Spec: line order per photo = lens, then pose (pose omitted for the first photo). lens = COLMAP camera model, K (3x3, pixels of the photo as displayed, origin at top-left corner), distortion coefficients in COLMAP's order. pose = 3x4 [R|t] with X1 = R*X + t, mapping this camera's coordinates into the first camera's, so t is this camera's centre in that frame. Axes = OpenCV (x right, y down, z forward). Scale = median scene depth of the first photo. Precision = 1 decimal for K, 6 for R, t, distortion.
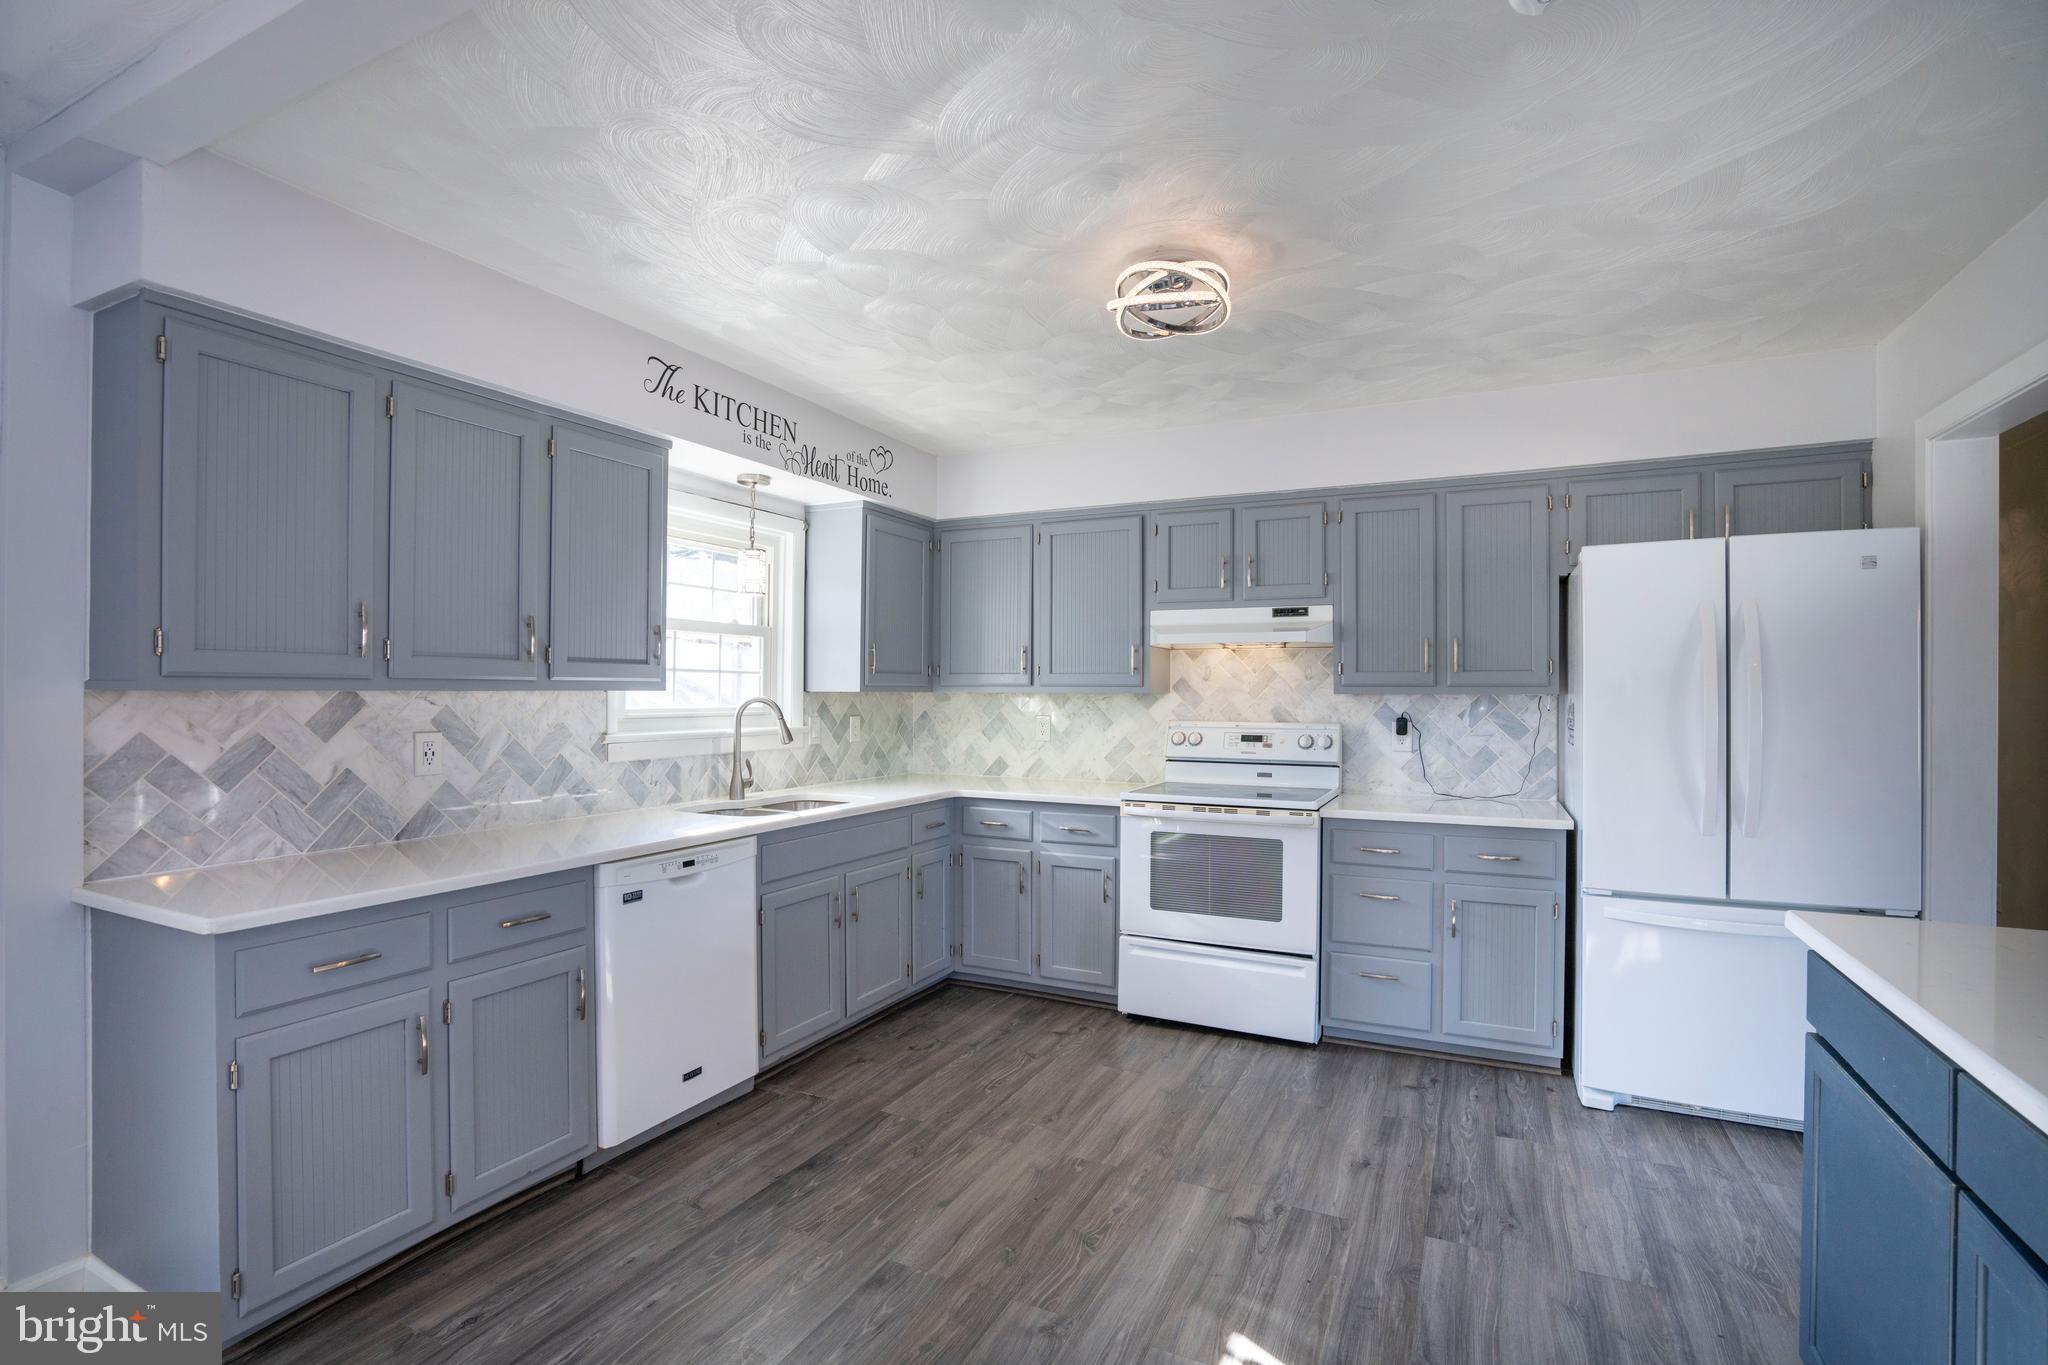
lens RADIAL K [[944.7, 0, 1019.3], [0, 944.7, 688.6], [0, 0, 1]] dist [-0.068156, 0.027650]
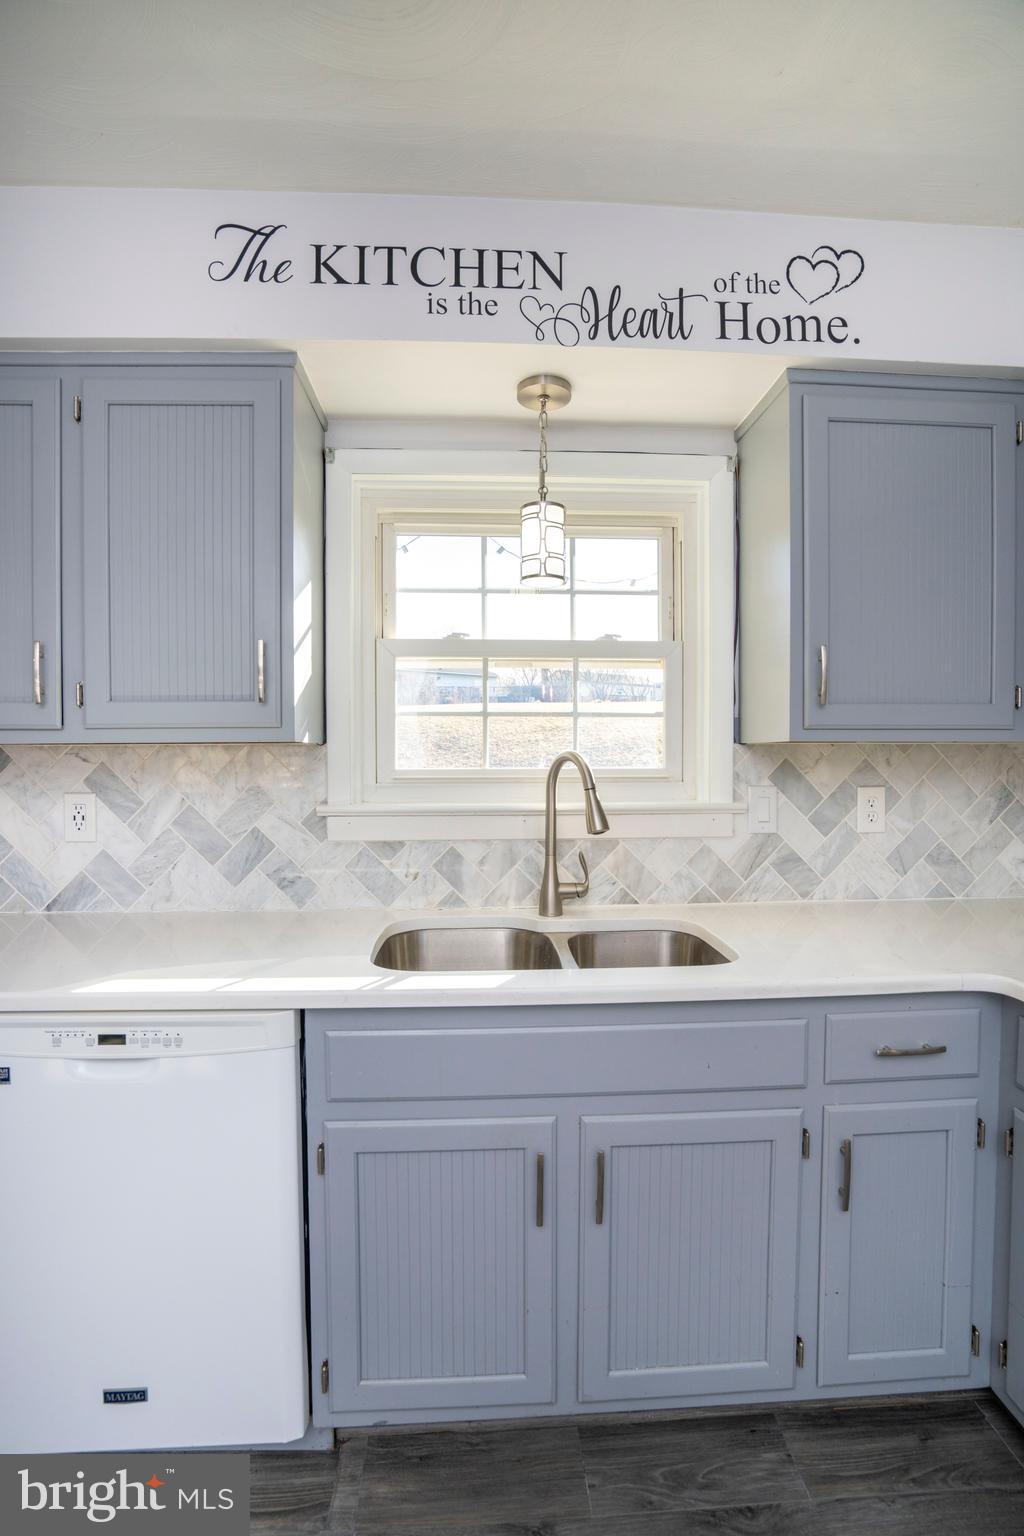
lens RADIAL K [[708.5, 0, 514.8], [0, 708.5, 773.0], [0, 0, 1]] dist [-0.068156, 0.027650]
pose [[0.495646, 0.016205, -0.868374, 0.096801], [0.007785, 0.999703, 0.023099, 0.011317], [0.868490, -0.018209, 0.495372, 0.730586]]
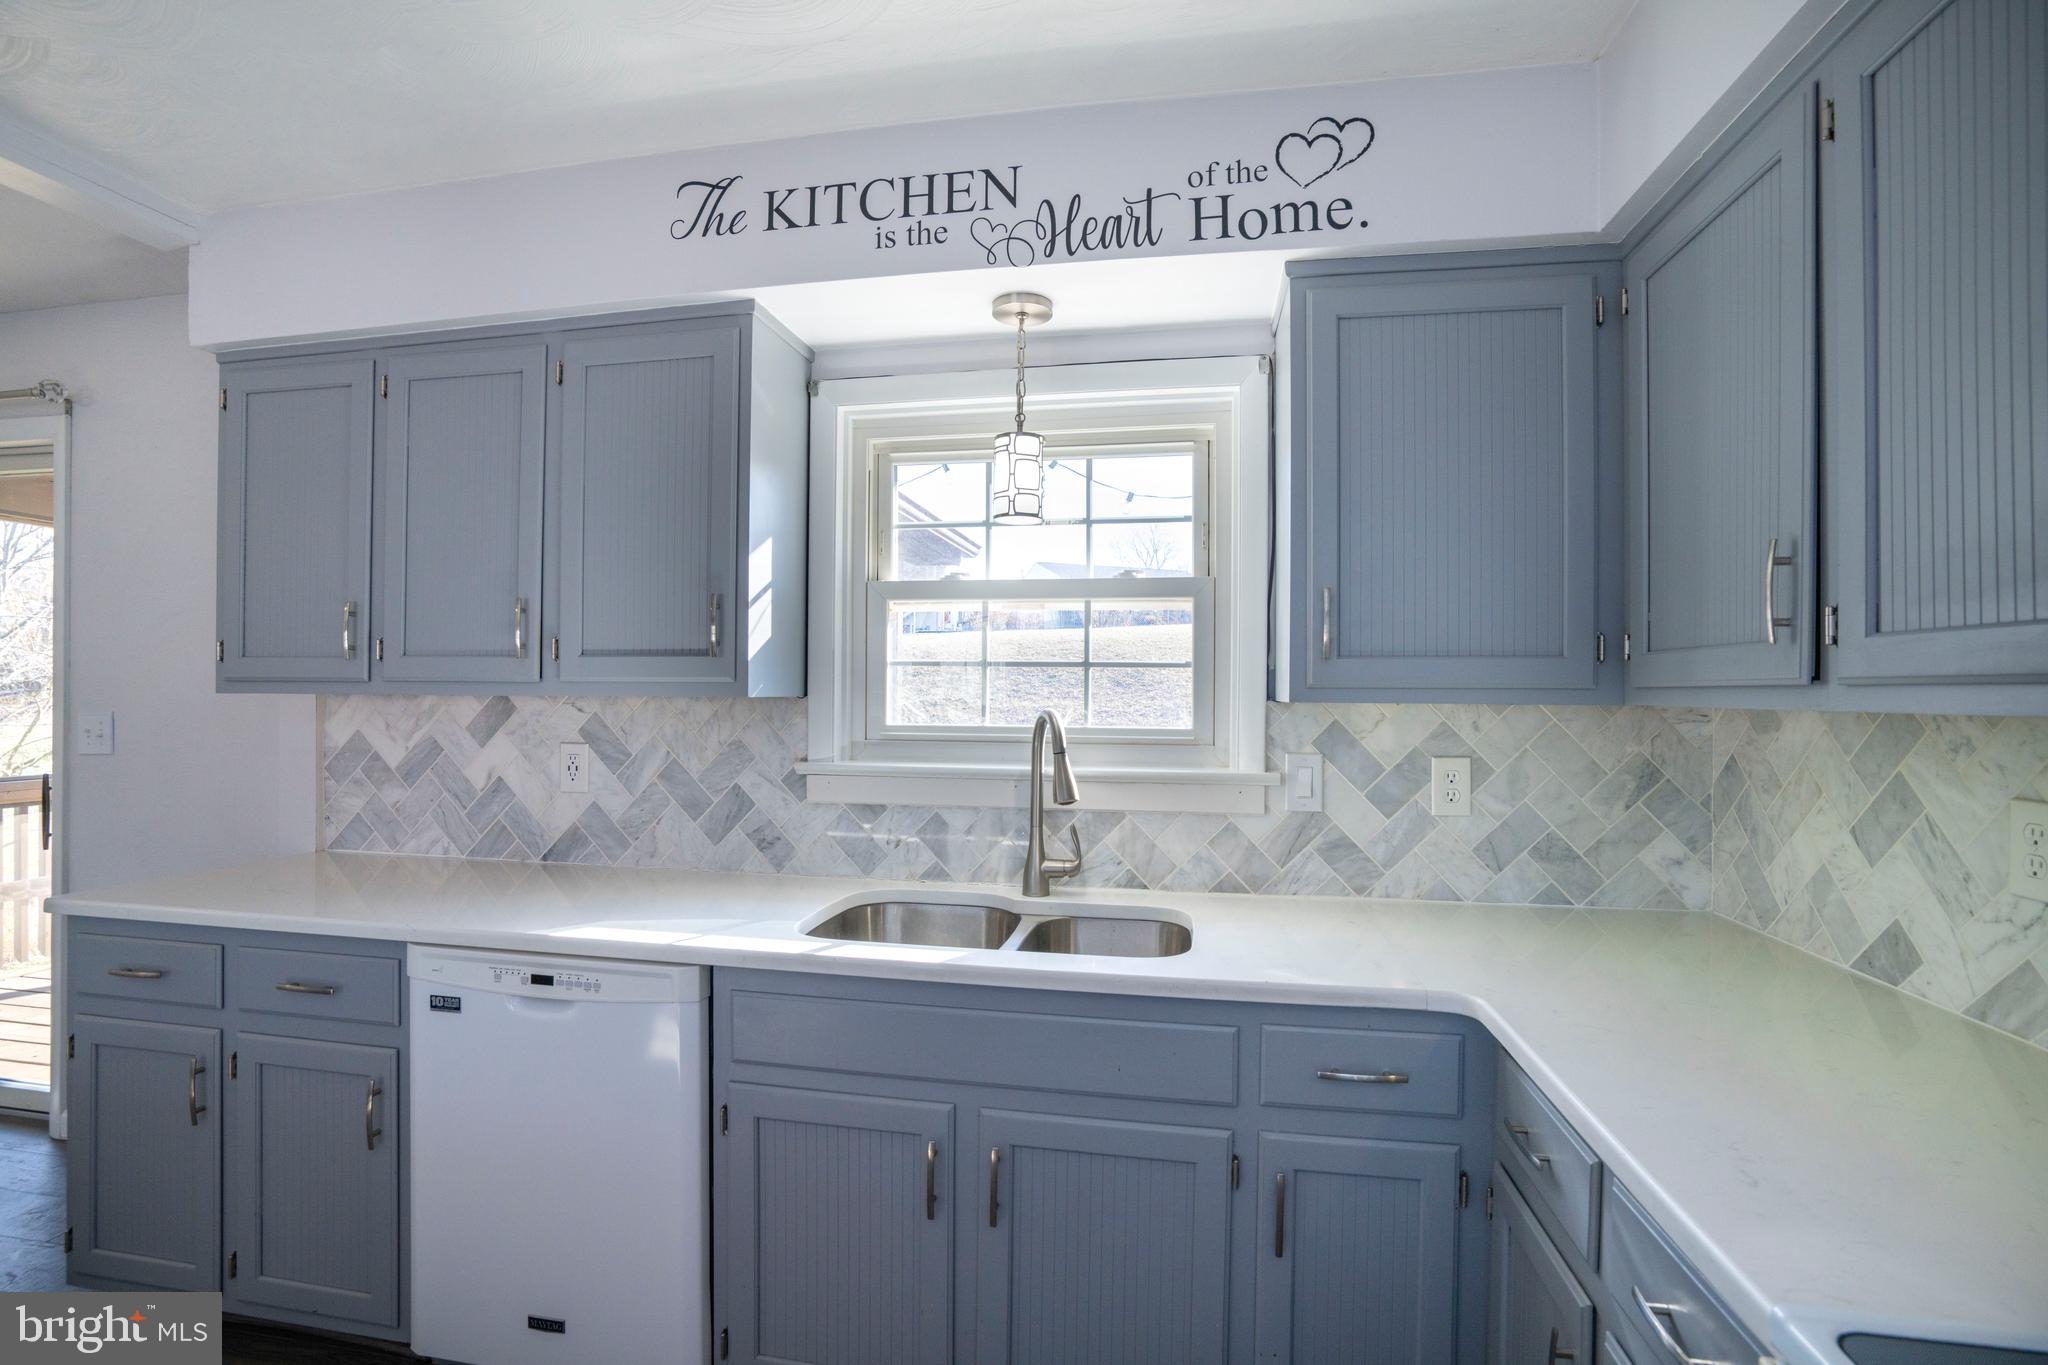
lens RADIAL K [[944.7, 0, 1019.3], [0, 944.7, 688.6], [0, 0, 1]] dist [-0.068156, 0.027650]
pose [[0.277596, -0.006406, -0.960677, 0.226168], [-0.002980, 0.999967, -0.007529, 0.000811], [0.960693, 0.004953, 0.277568, 0.819452]]
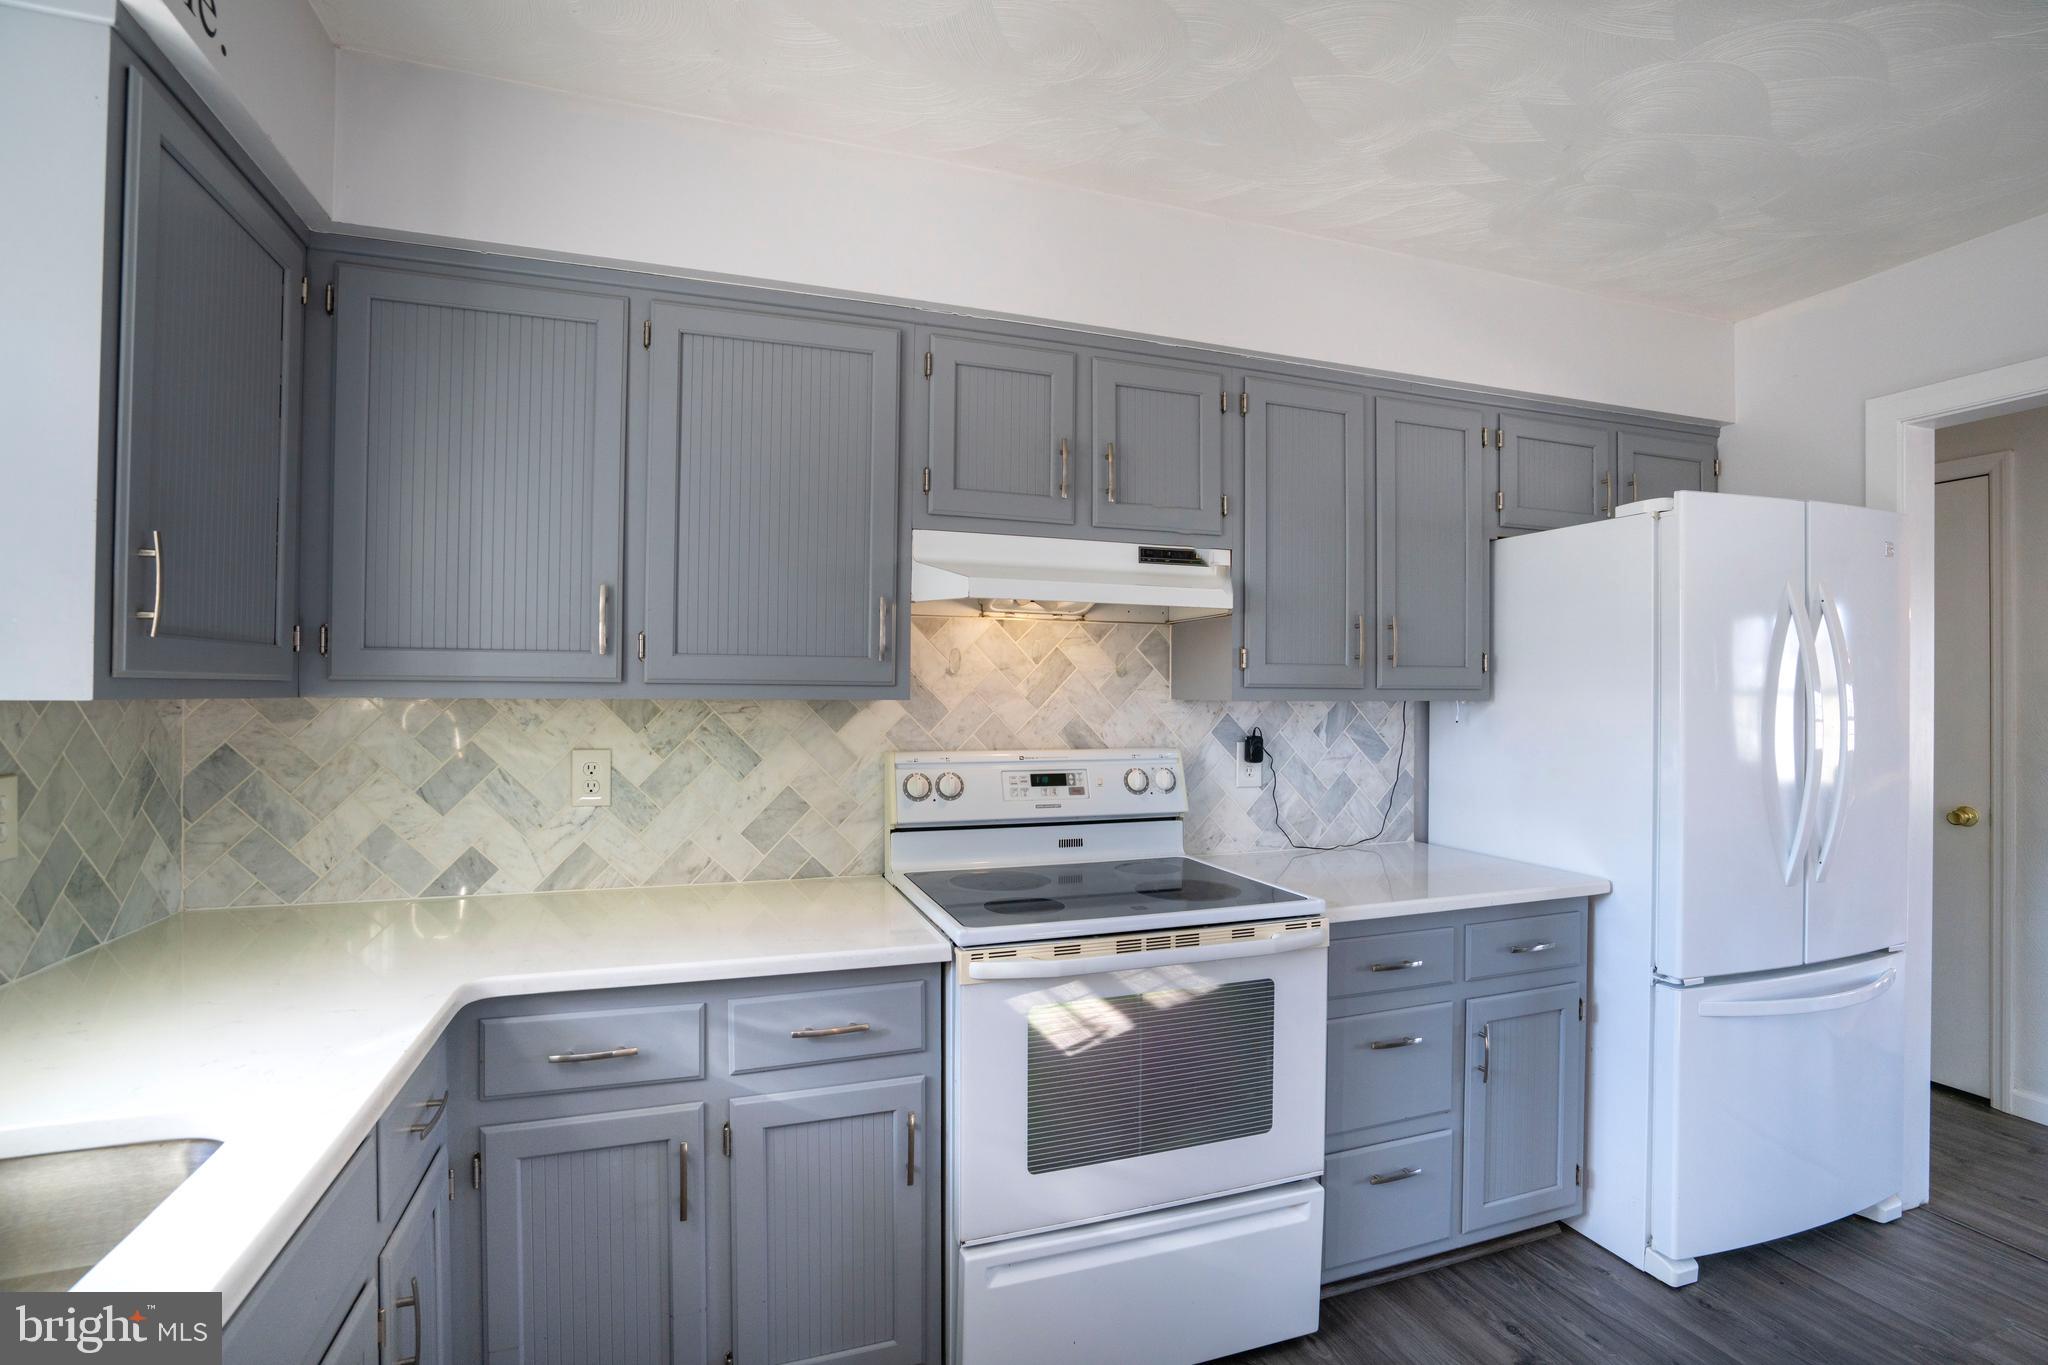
lens RADIAL K [[944.7, 0, 1019.3], [0, 944.7, 688.6], [0, 0, 1]] dist [-0.068156, 0.027650]
pose [[0.700224, 0.003199, 0.713916, -0.181134], [-0.005188, 0.999986, 0.000607, -0.001587], [-0.713904, -0.004128, 0.700231, 0.674784]]
